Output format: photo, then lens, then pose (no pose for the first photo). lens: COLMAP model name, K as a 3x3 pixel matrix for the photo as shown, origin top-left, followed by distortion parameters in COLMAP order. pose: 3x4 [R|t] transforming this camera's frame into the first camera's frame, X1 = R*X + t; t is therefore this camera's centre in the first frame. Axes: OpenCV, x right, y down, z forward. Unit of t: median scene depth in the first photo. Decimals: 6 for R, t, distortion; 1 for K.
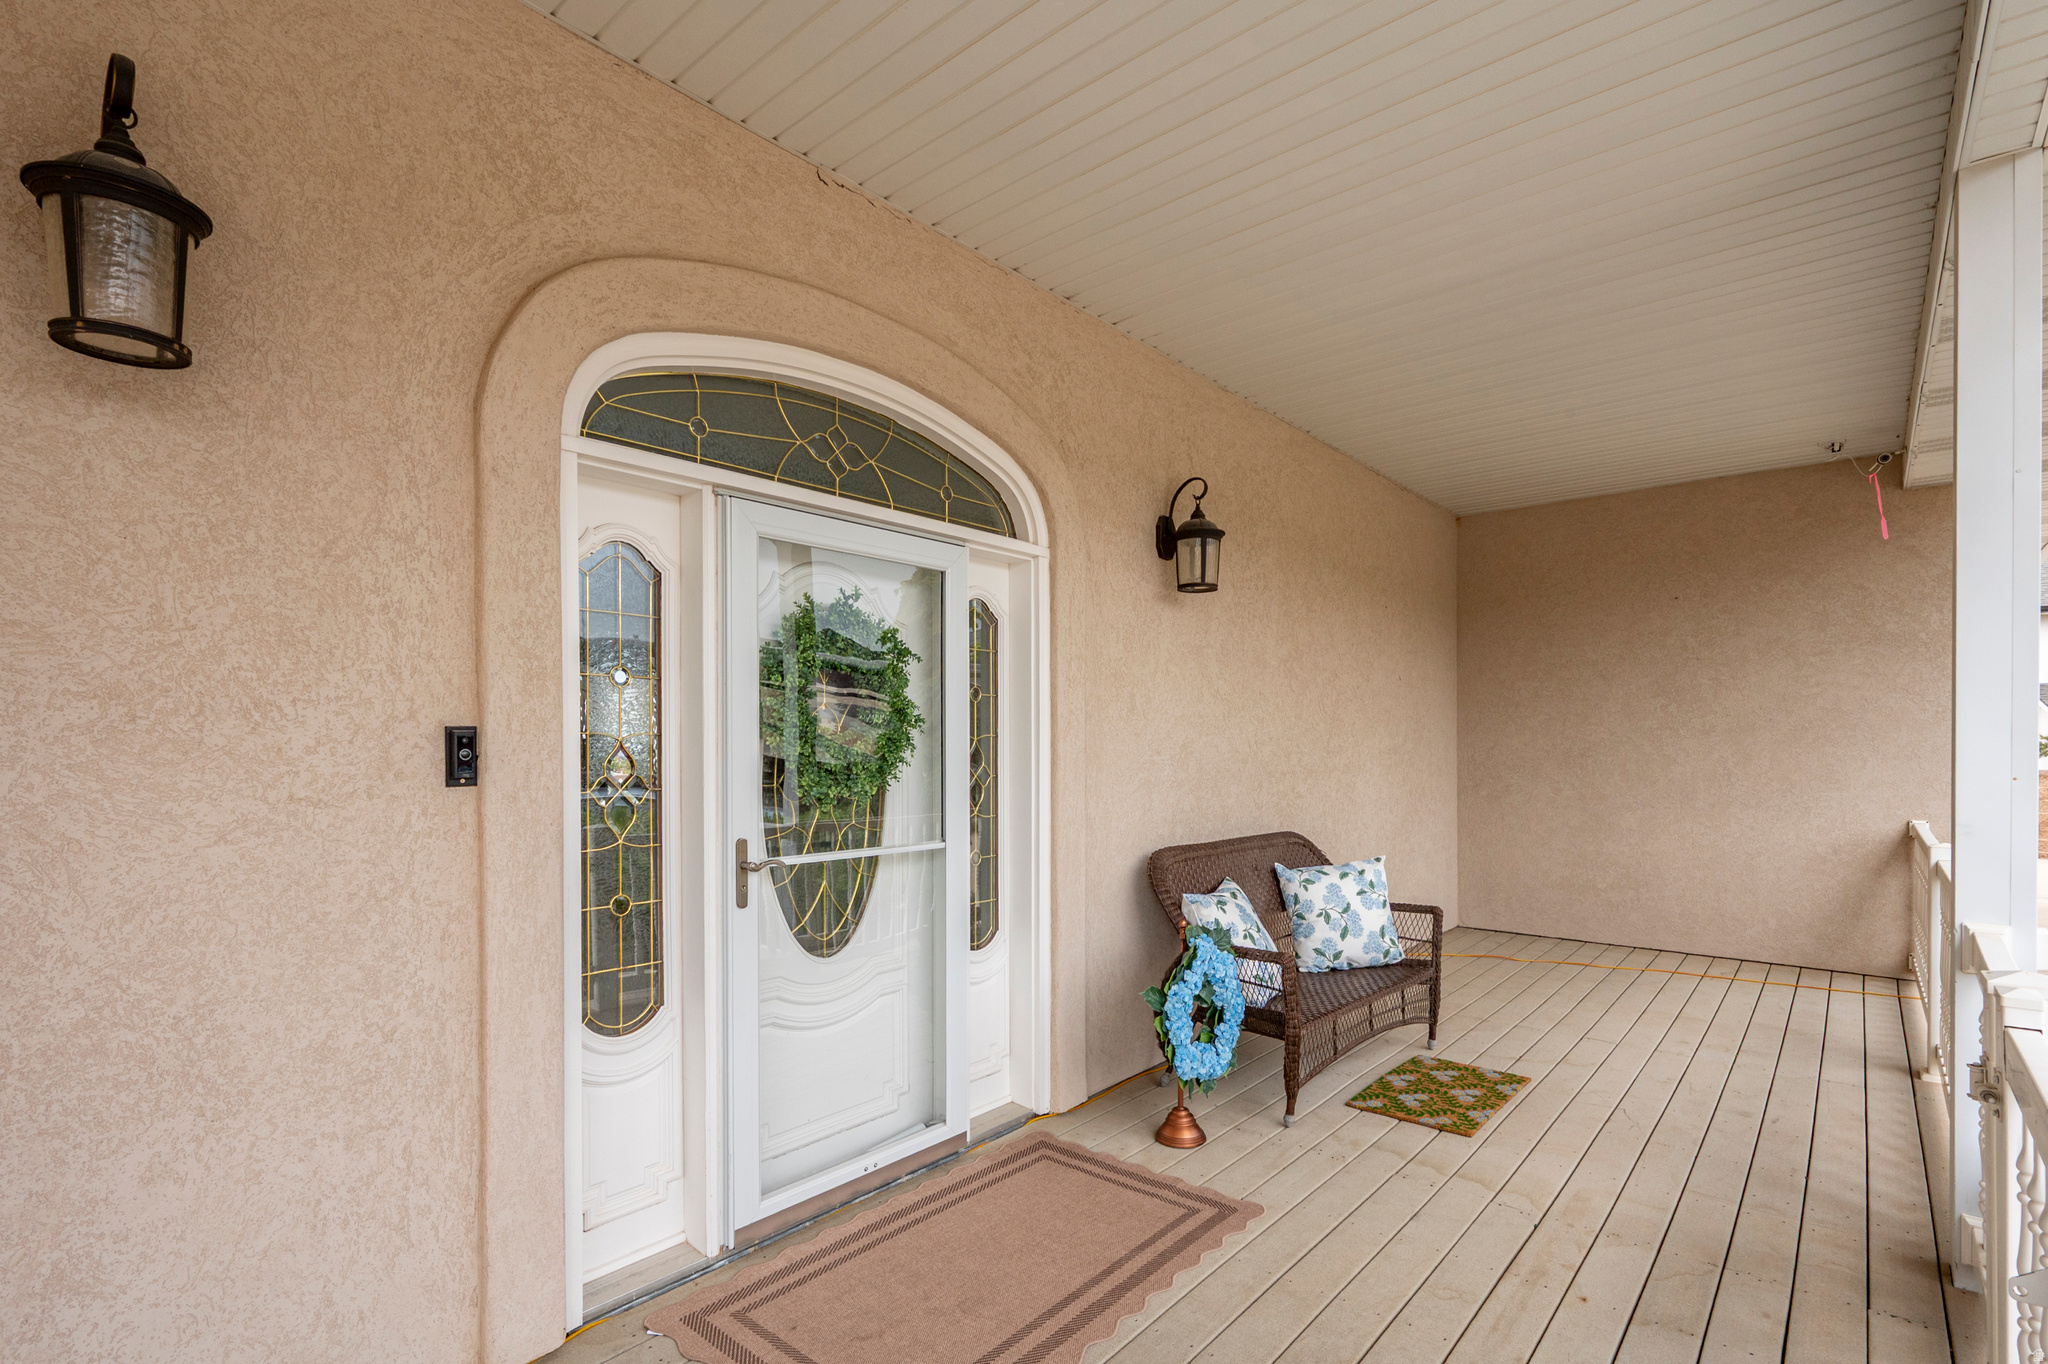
lens RADIAL K [[997.3, 0, 1021.1], [0, 997.3, 752.4], [0, 0, 1]] dist [0.000204, -0.000061]
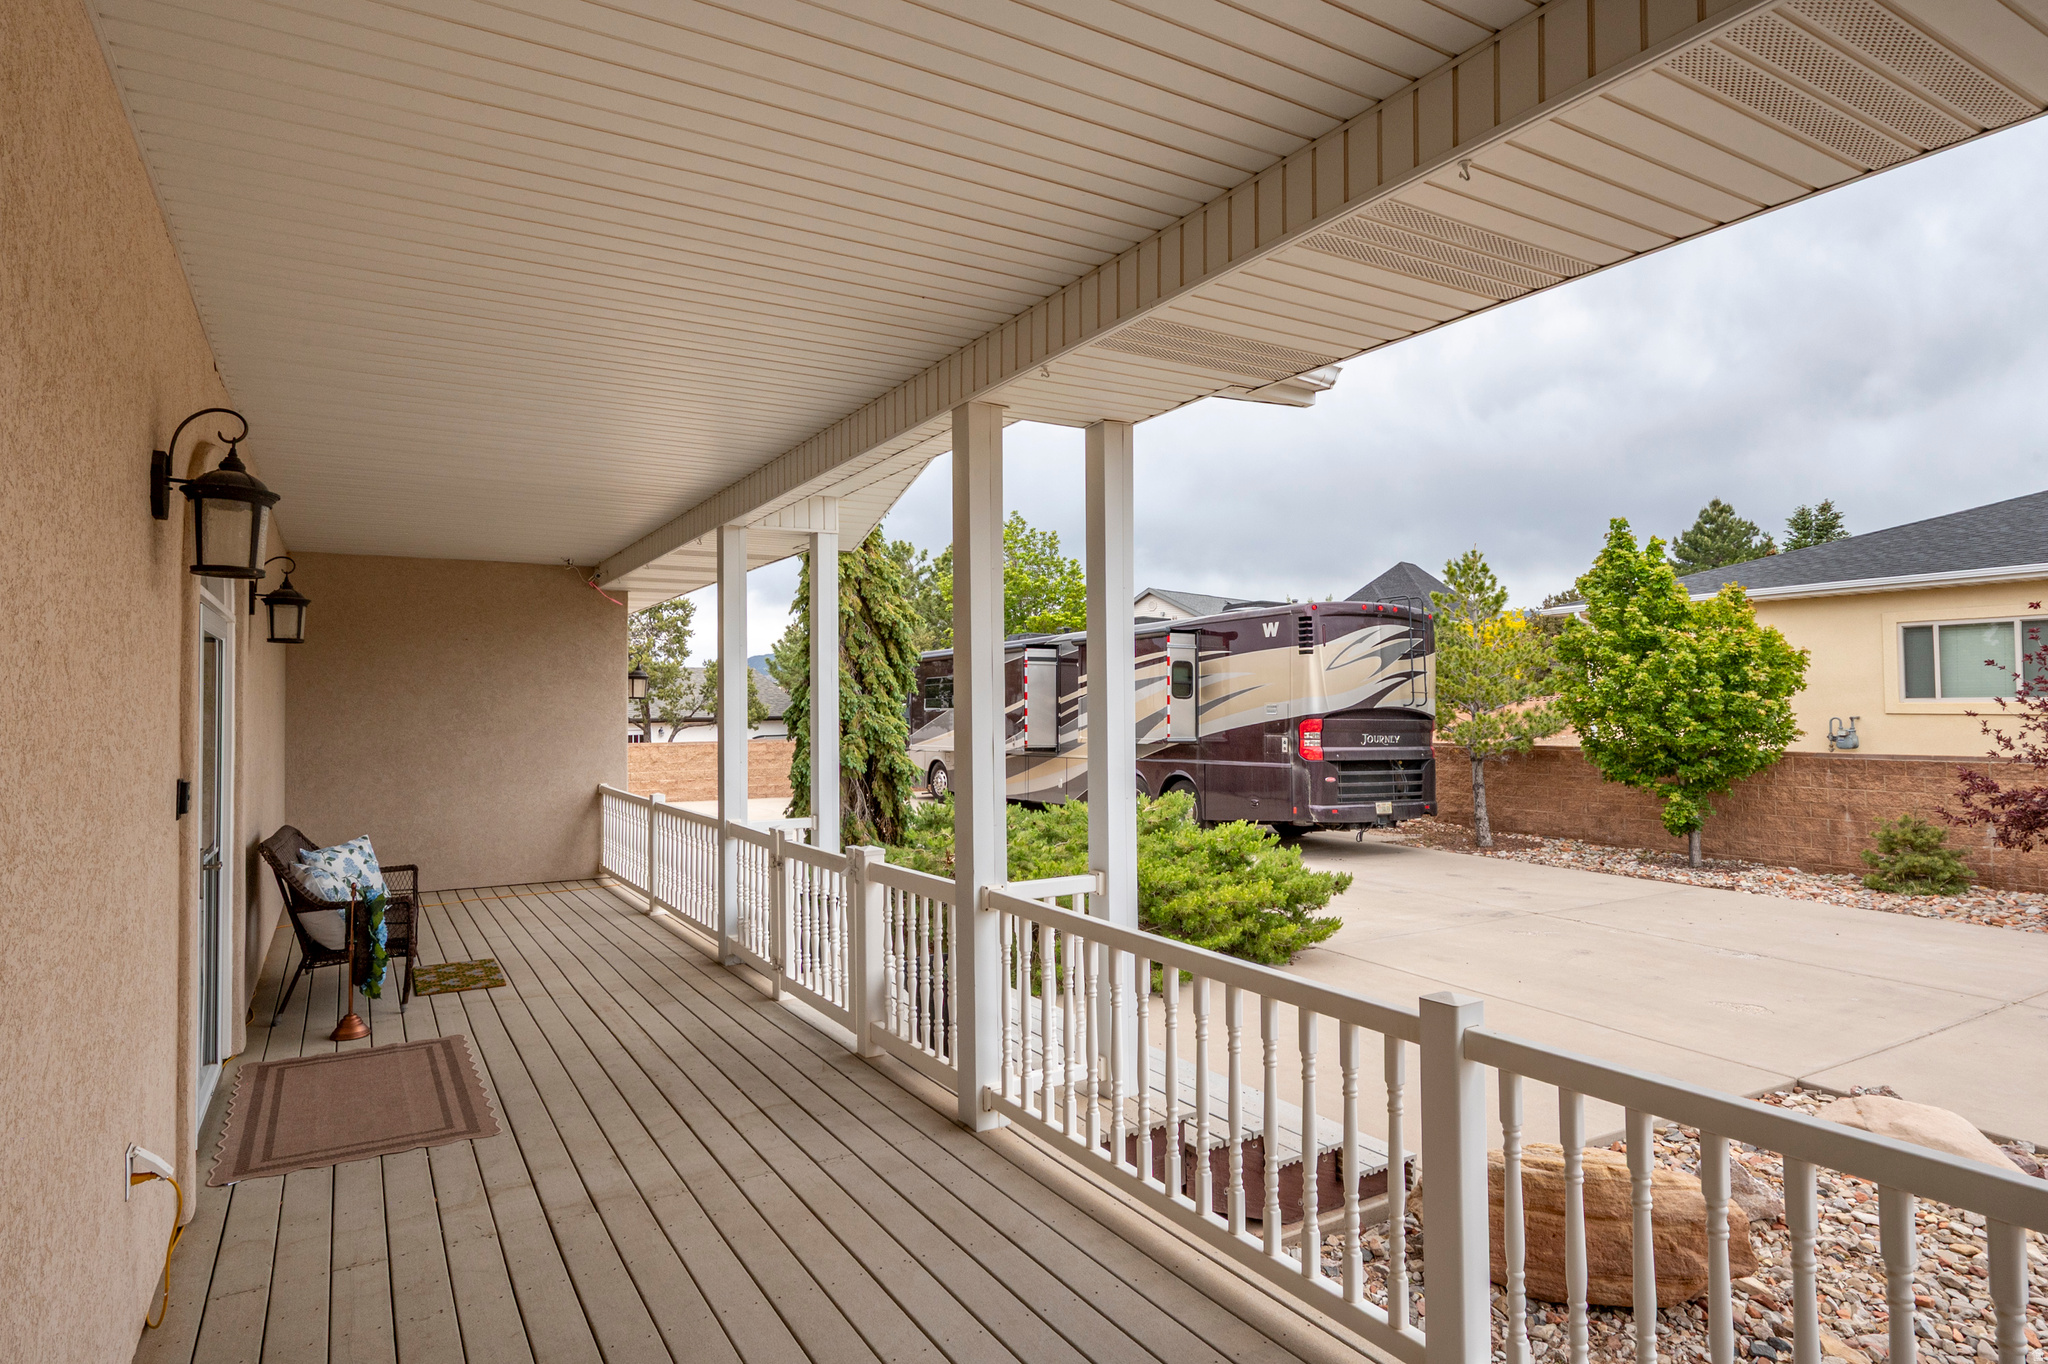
lens RADIAL K [[1133.8, 0, 1020.0], [0, 1133.8, 685.3], [0, 0, 1]] dist [0.000068, -0.000033]
pose [[0.313824, 0.018062, 0.949309, -0.720966], [0.014880, 0.999603, -0.023938, -0.043429], [-0.949364, 0.021638, 0.313431, -0.293177]]
